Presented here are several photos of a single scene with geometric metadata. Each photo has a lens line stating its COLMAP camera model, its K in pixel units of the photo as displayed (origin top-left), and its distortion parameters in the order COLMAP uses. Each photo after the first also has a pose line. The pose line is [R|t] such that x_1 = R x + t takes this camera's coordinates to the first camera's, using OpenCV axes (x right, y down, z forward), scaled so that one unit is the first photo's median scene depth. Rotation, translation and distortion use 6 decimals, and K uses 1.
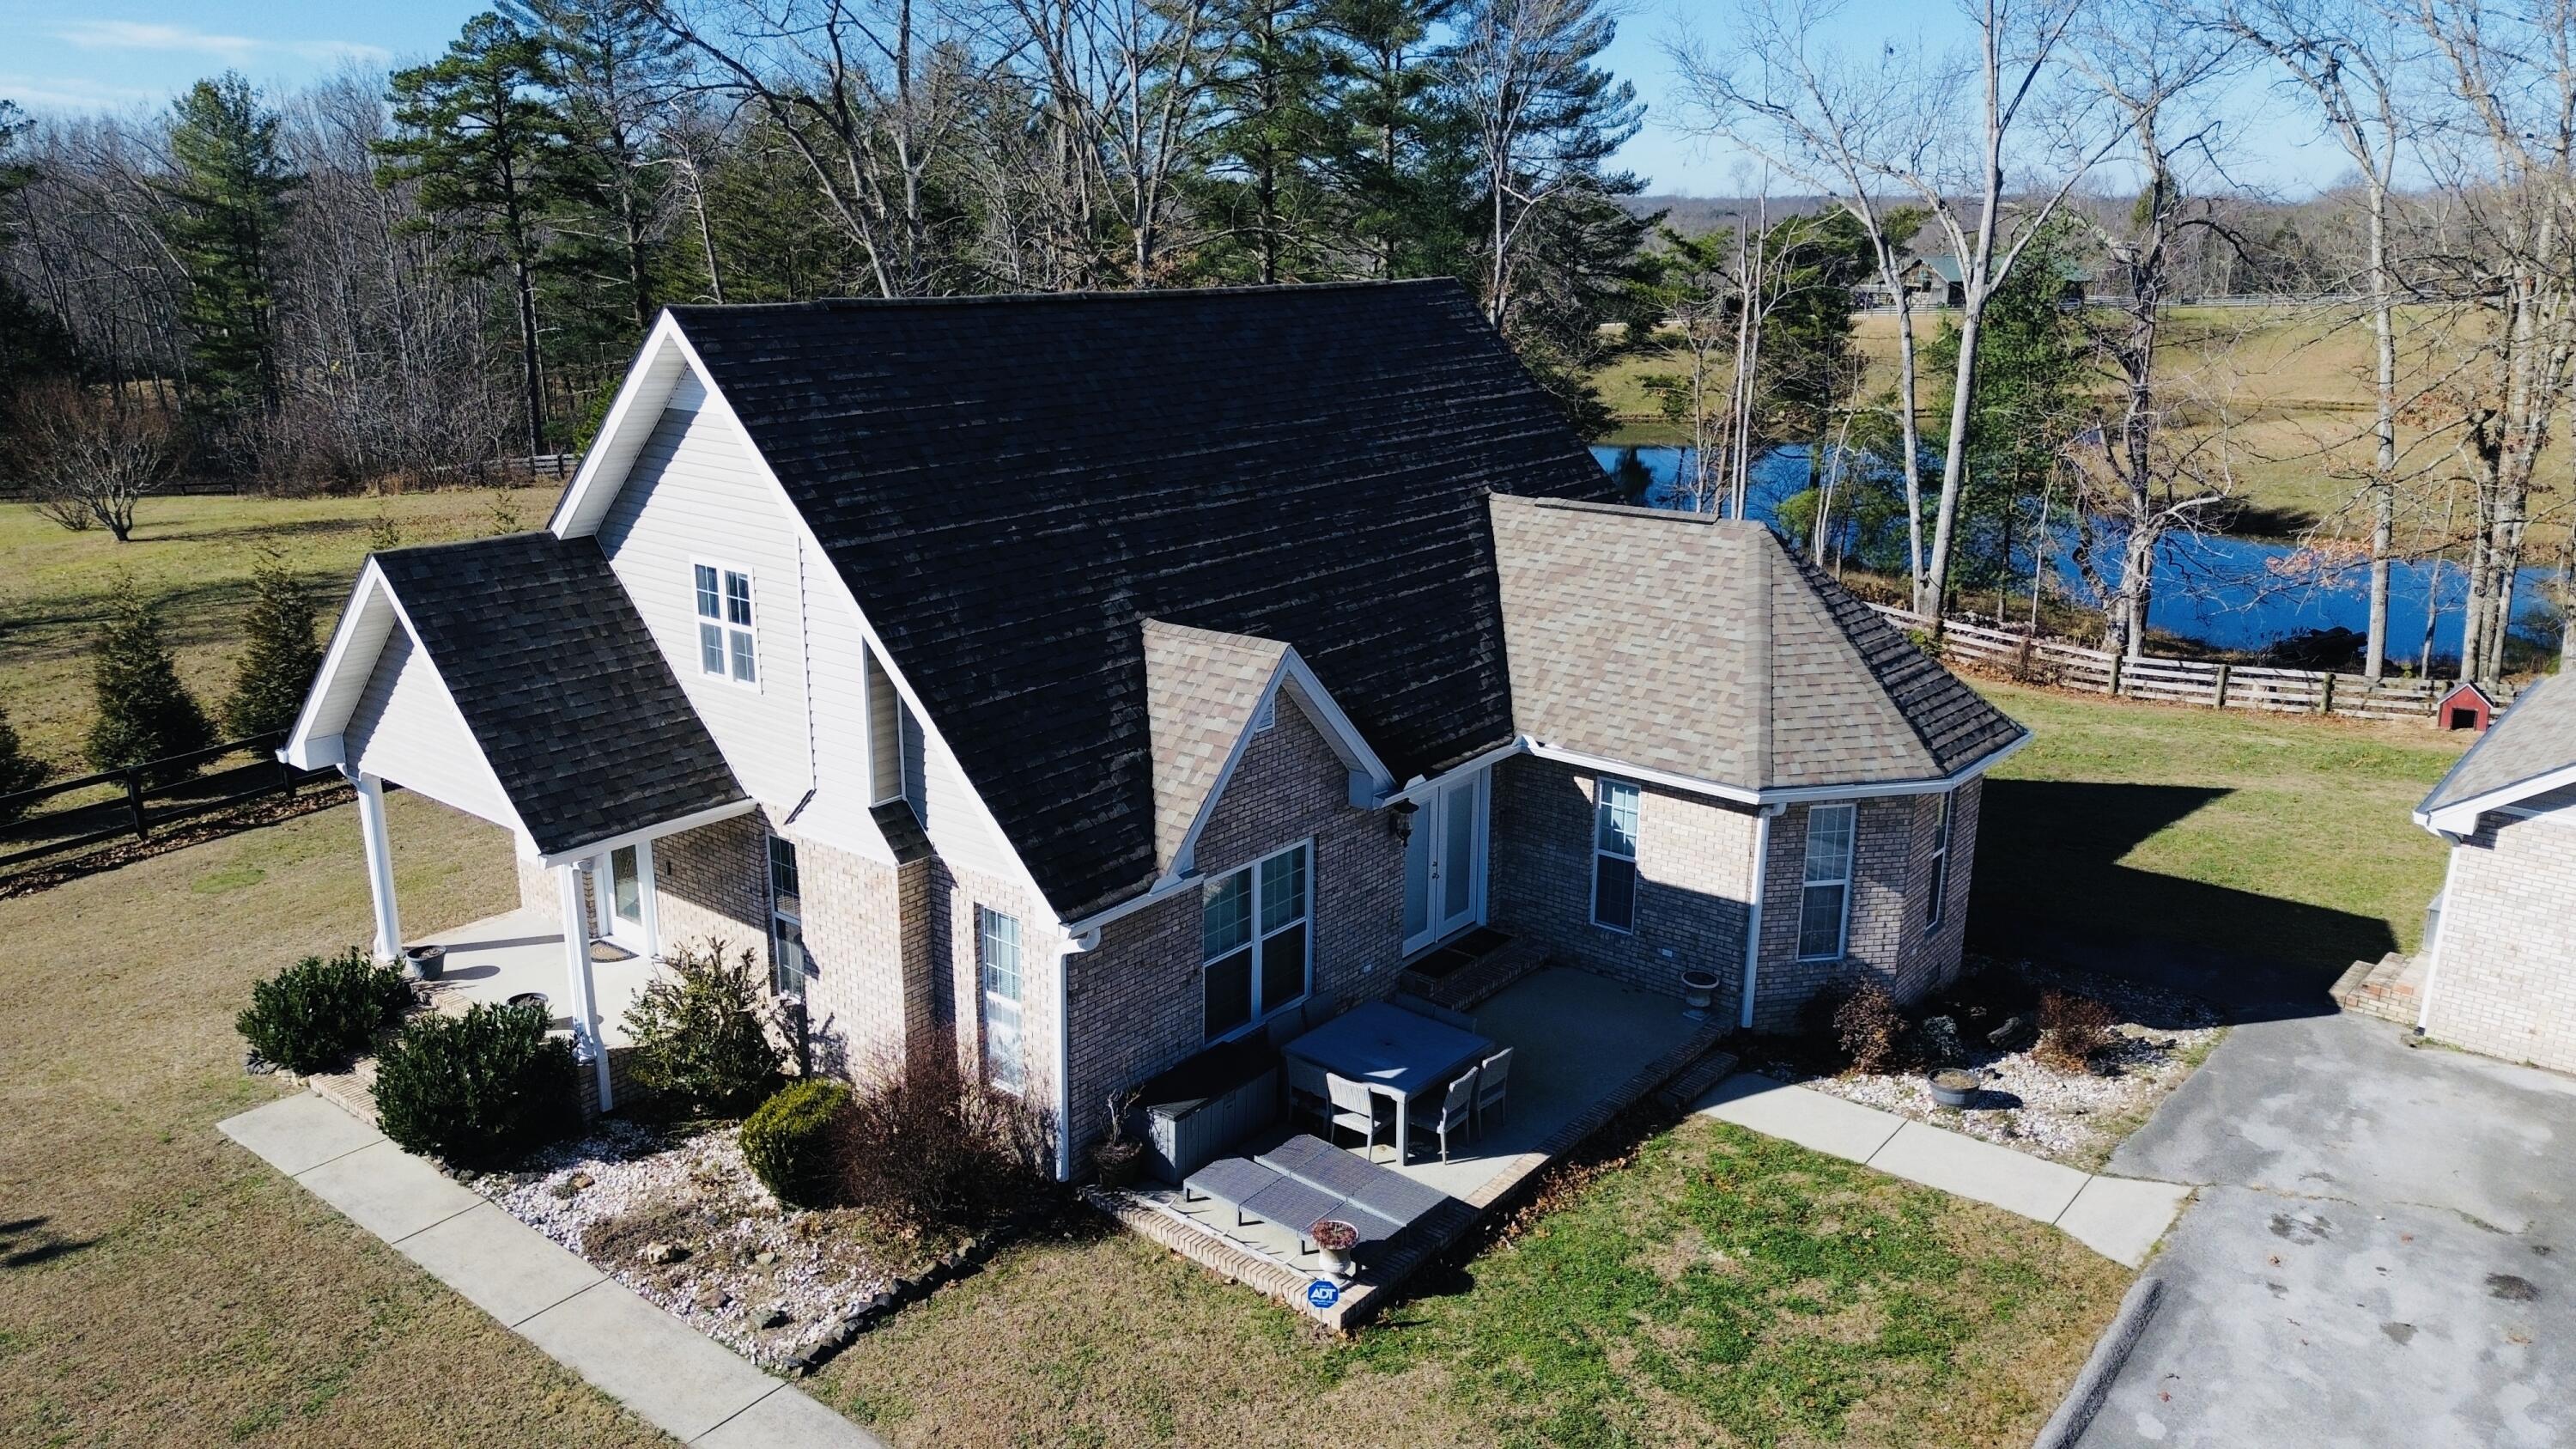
lens RADIAL K [[1816.2, 0, 1288.0], [0, 1816.2, 724.5], [0, 0, 1]] dist [0.082299, -0.089765]
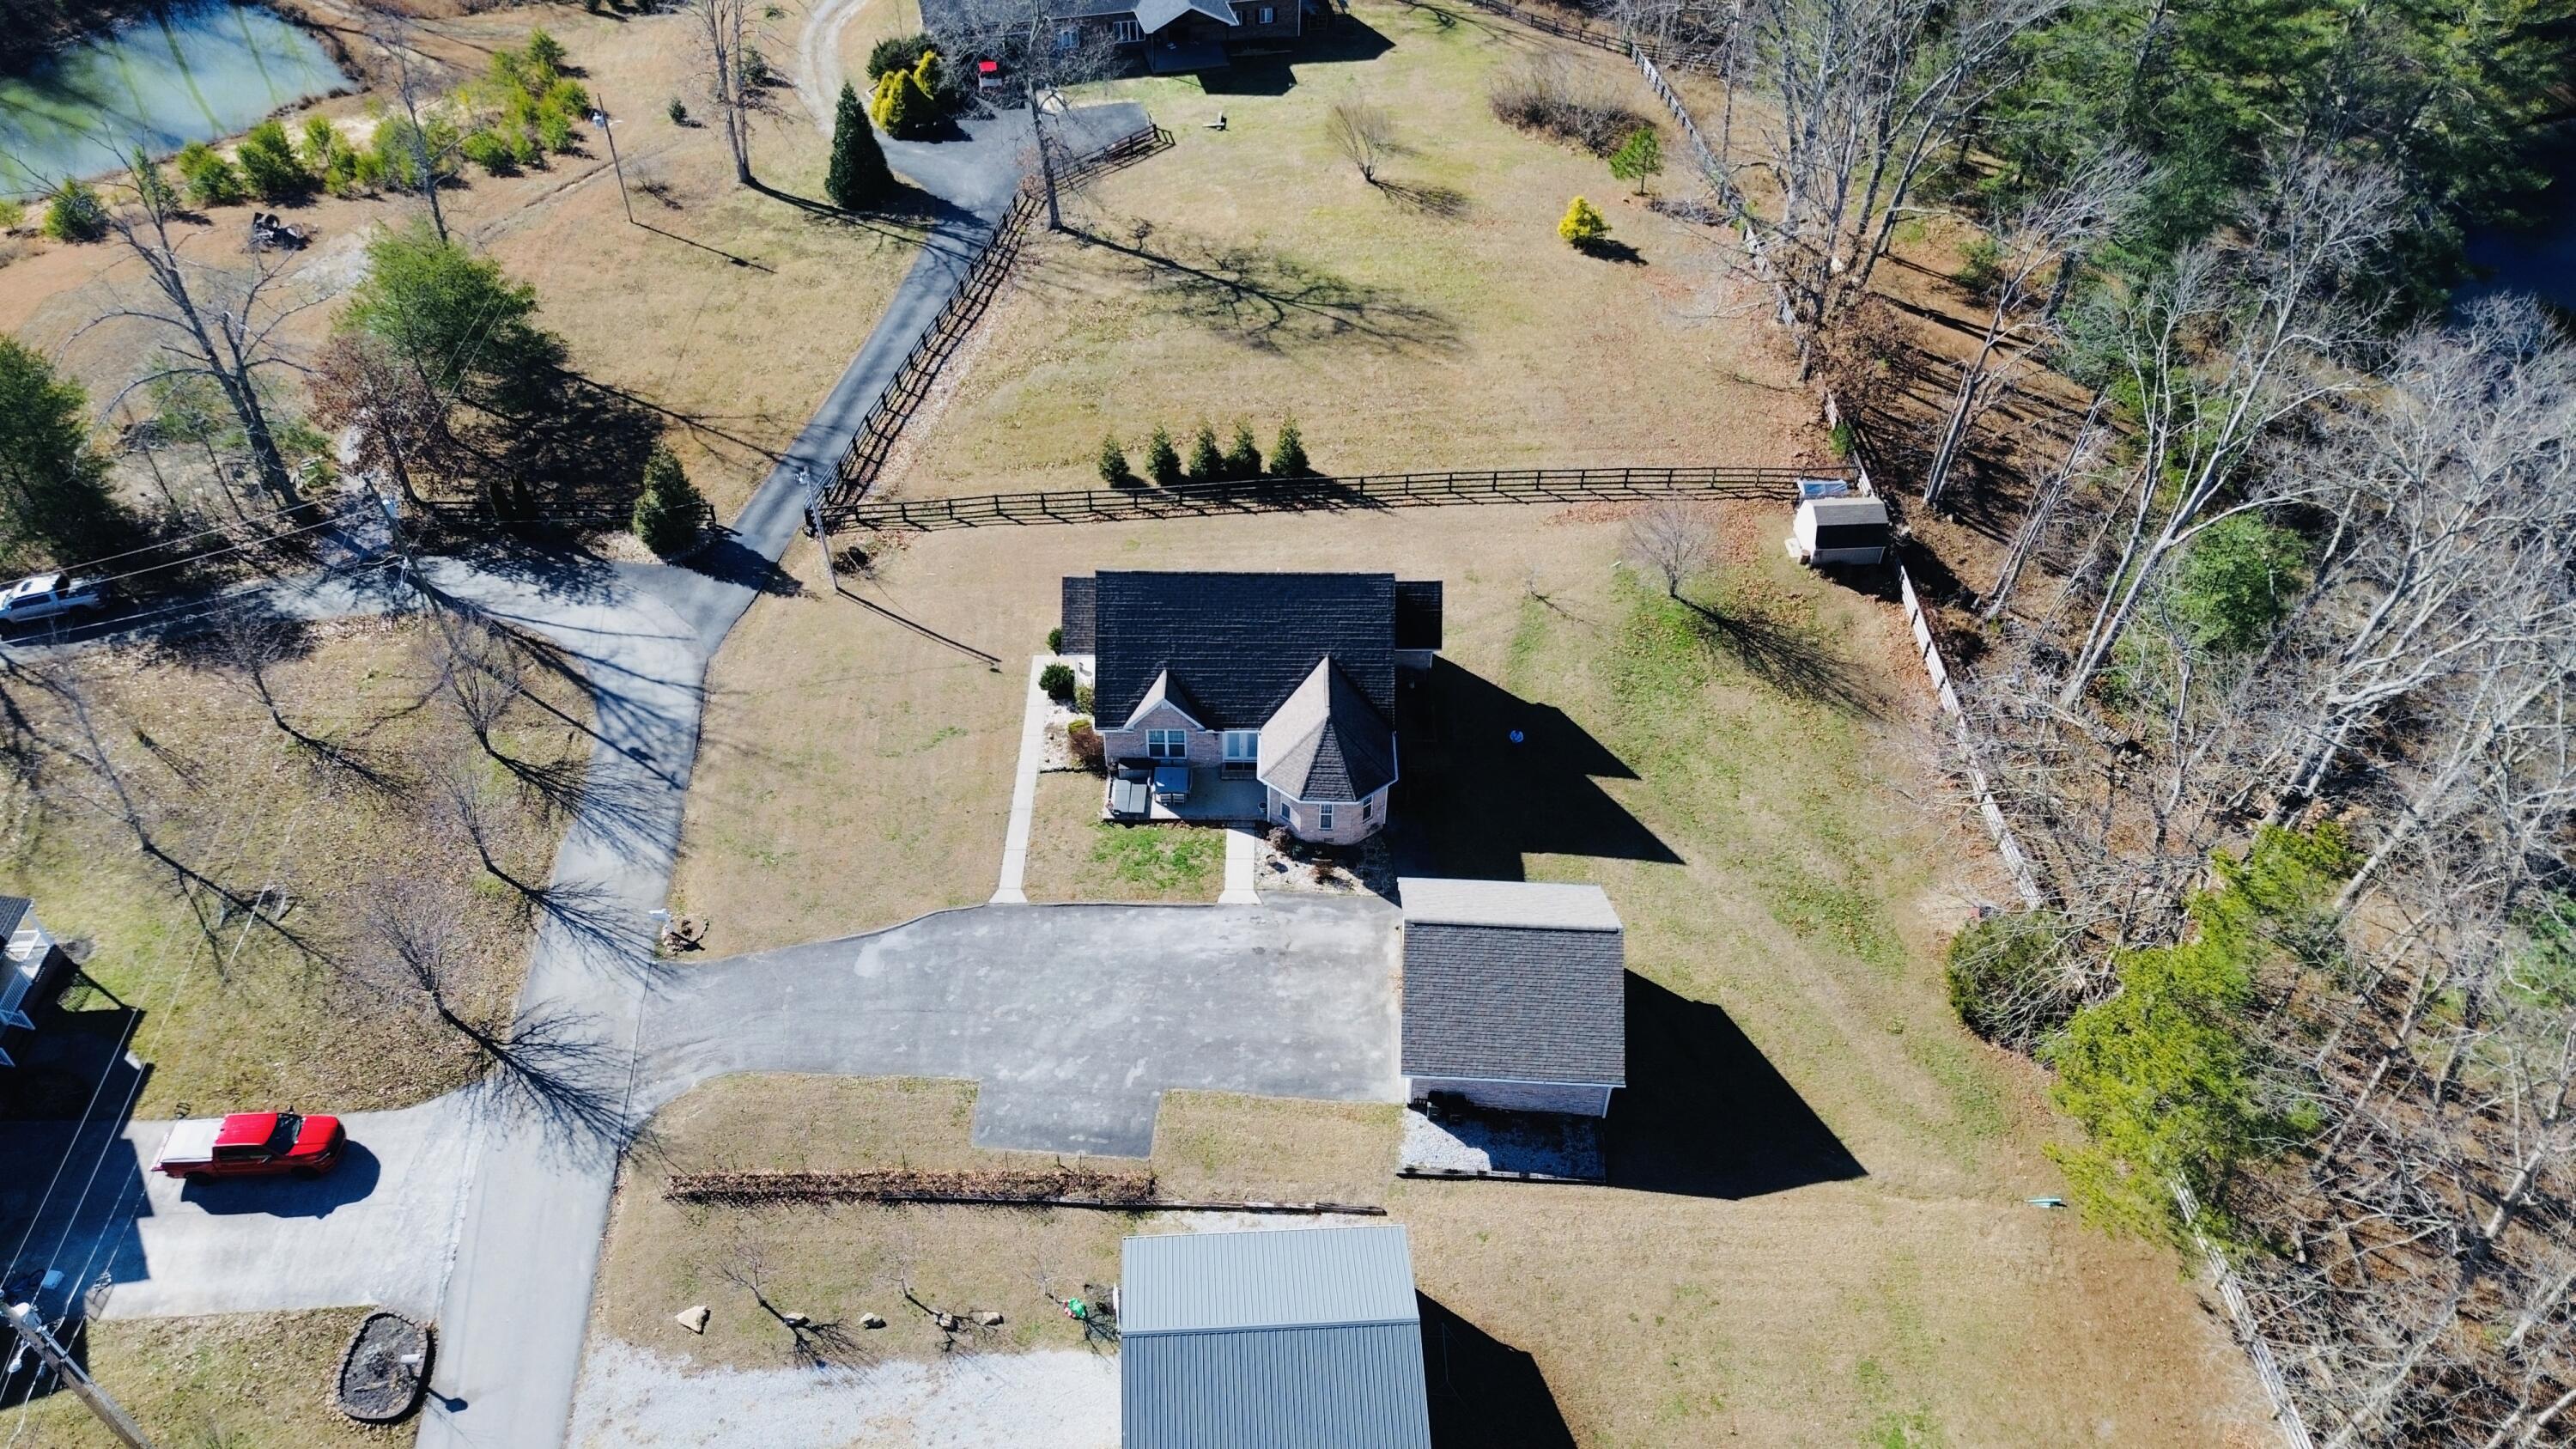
lens RADIAL K [[1816.2, 0, 1288.0], [0, 1816.2, 724.5], [0, 0, 1]] dist [0.082299, -0.089765]
pose [[0.627605, 0.540829, -0.560014, 2.494702], [-0.209119, 0.809994, 0.547886, -2.285210], [0.749921, -0.226746, 0.621454, -1.440973]]
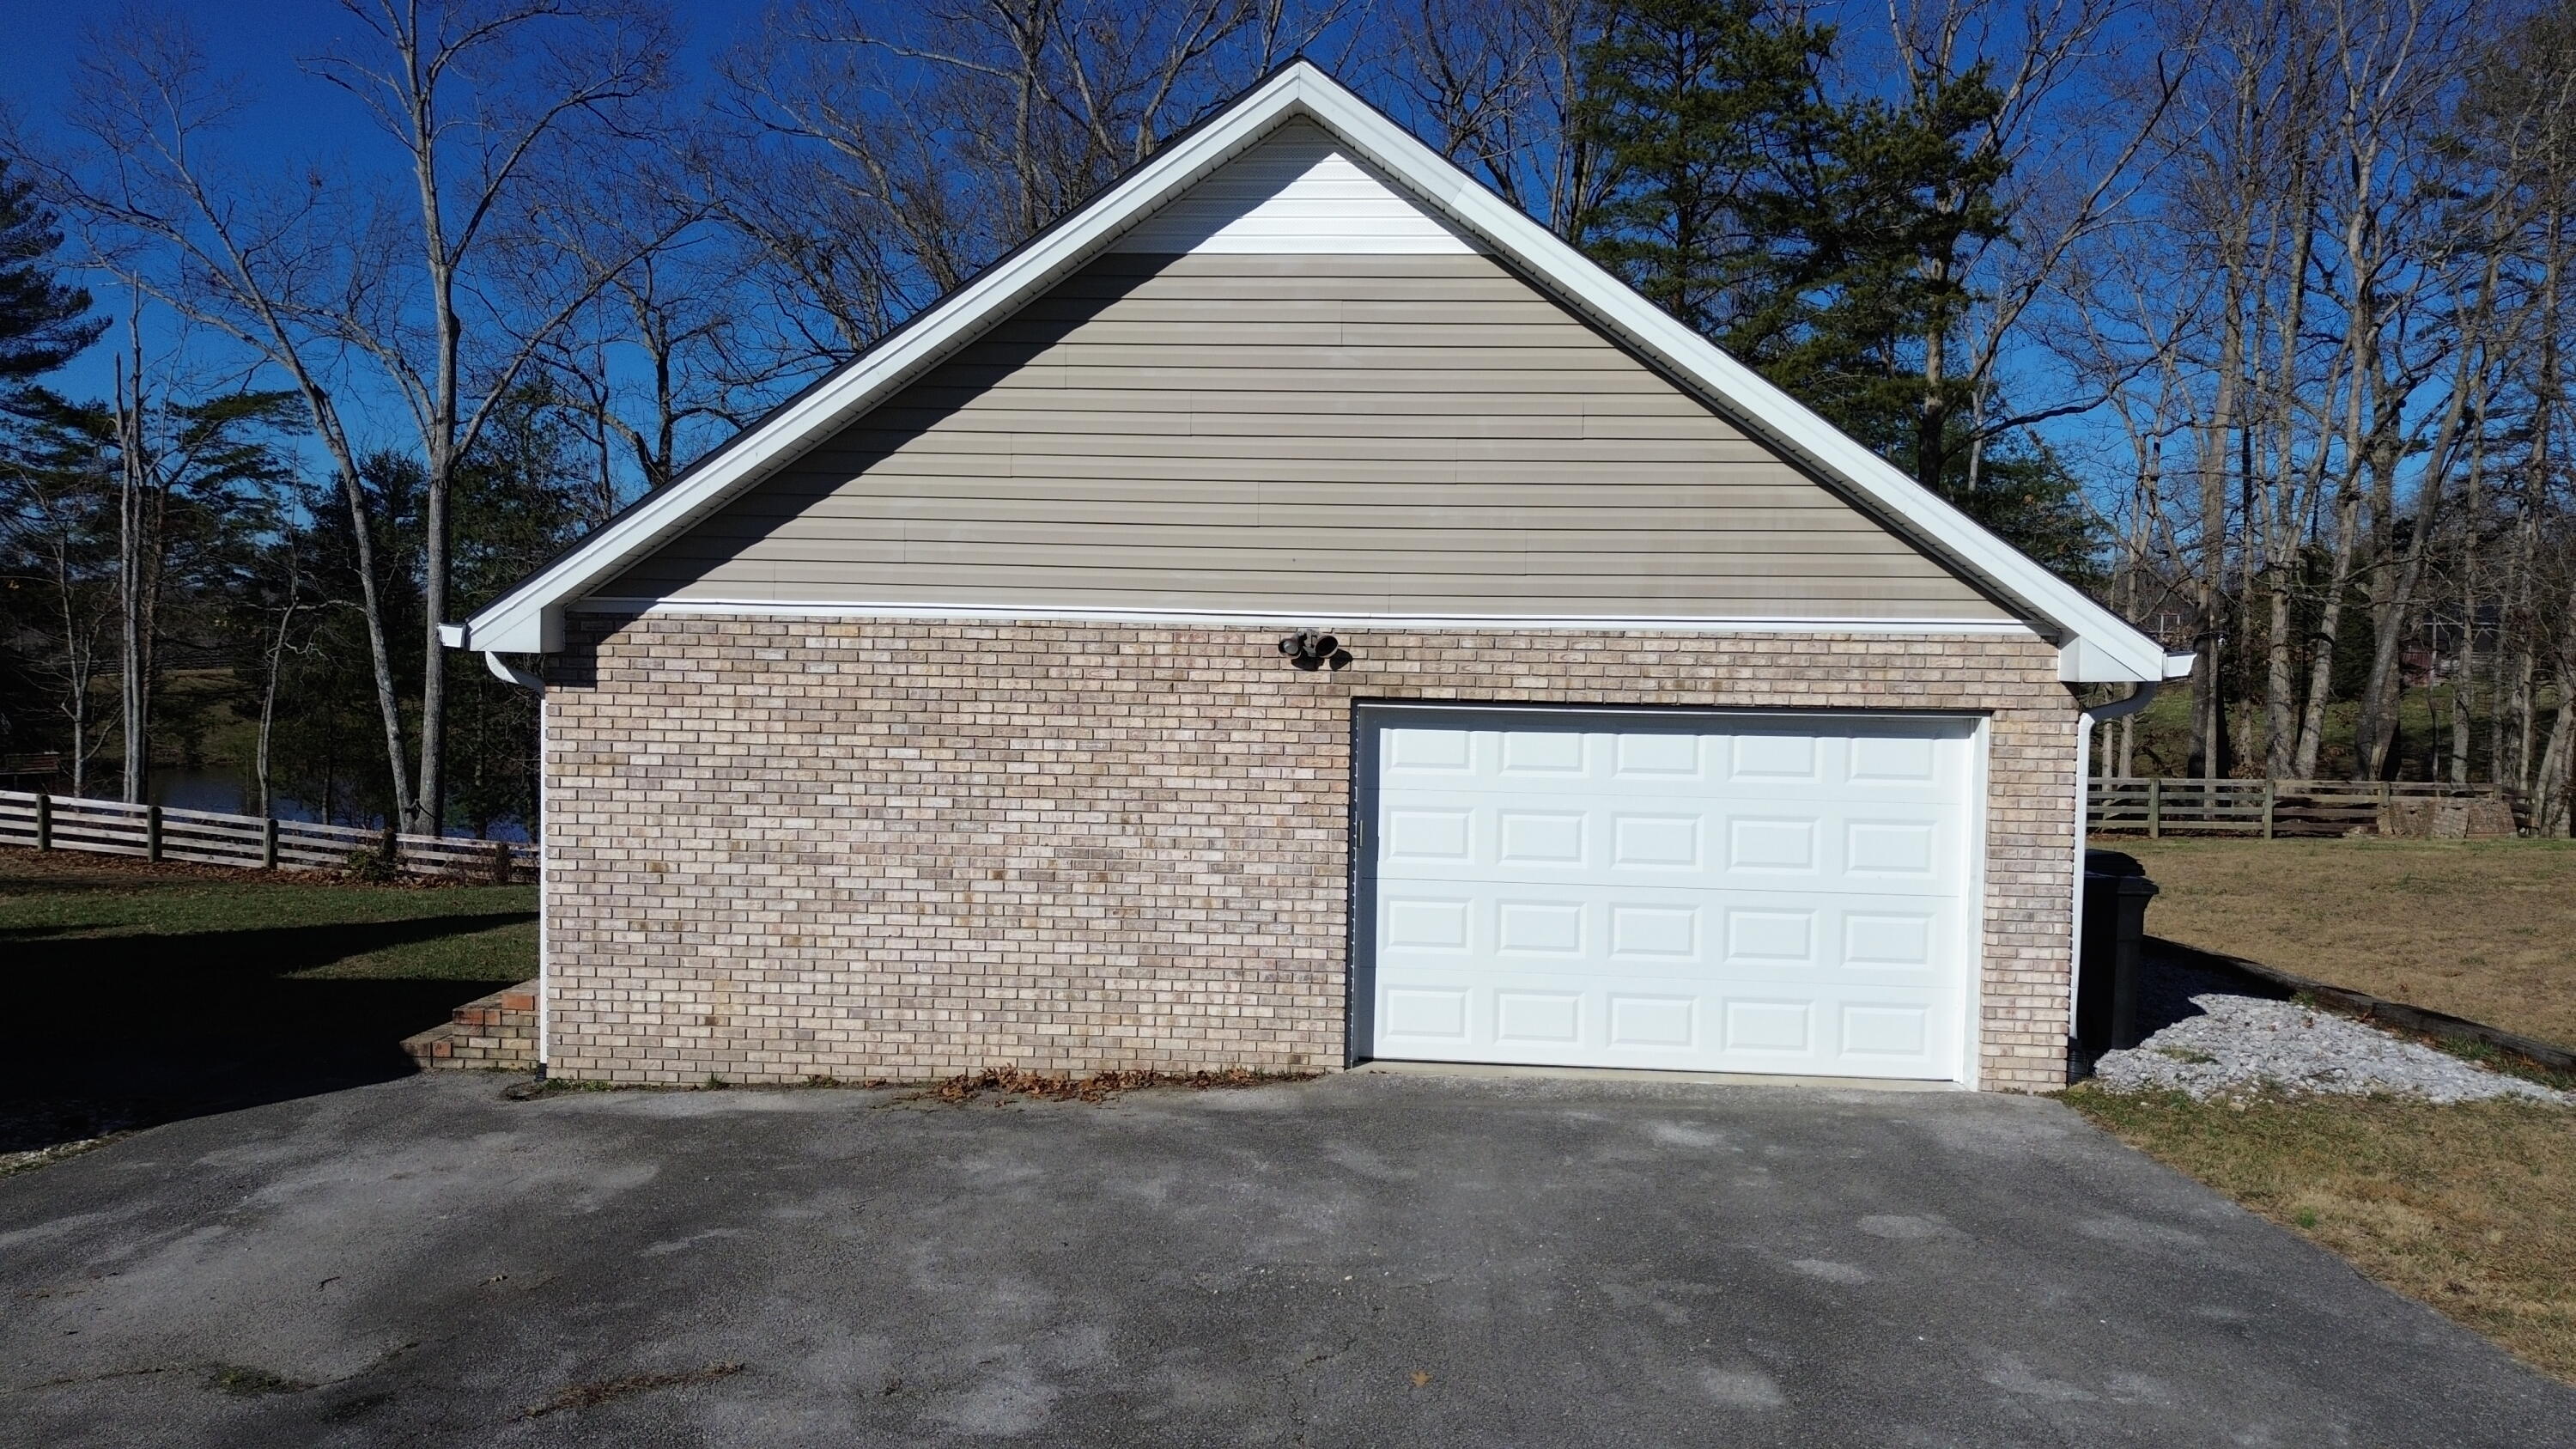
lens RADIAL K [[1816.2, 0, 1288.0], [0, 1816.2, 724.5], [0, 0, 1]] dist [0.082299, -0.089765]
pose [[0.794947, -0.028997, 0.605986, 0.516672], [0.155158, 0.975355, -0.156868, 0.203200], [-0.586503, 0.218726, 0.779855, 0.498568]]
